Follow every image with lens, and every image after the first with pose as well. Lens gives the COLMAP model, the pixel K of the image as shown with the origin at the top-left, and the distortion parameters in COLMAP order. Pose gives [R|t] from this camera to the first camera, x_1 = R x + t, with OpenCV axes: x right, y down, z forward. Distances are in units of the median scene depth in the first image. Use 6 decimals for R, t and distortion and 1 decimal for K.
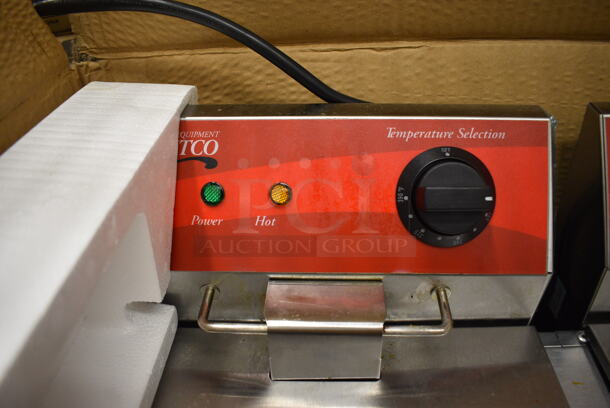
lens RADIAL K [[469.2, 0, 305.0], [0, 469.2, 204.0], [0, 0, 1]] dist [-0.110758, -0.001129]
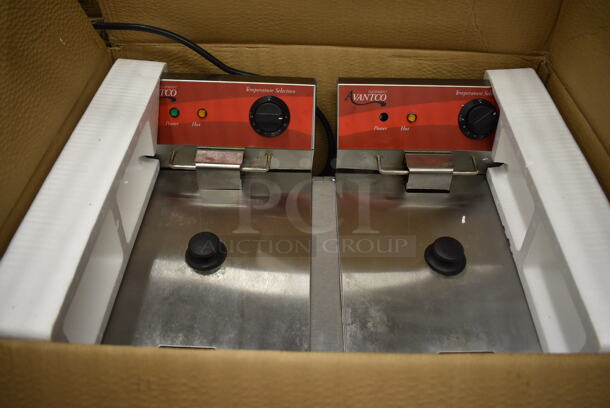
lens RADIAL K [[469.2, 0, 305.0], [0, 469.2, 204.0], [0, 0, 1]] dist [-0.110758, -0.001129]
pose [[0.997567, 0.023227, 0.065727, 0.327325], [-0.036398, 0.977679, 0.206927, -0.078619], [-0.059454, -0.208816, 0.976146, -1.464782]]
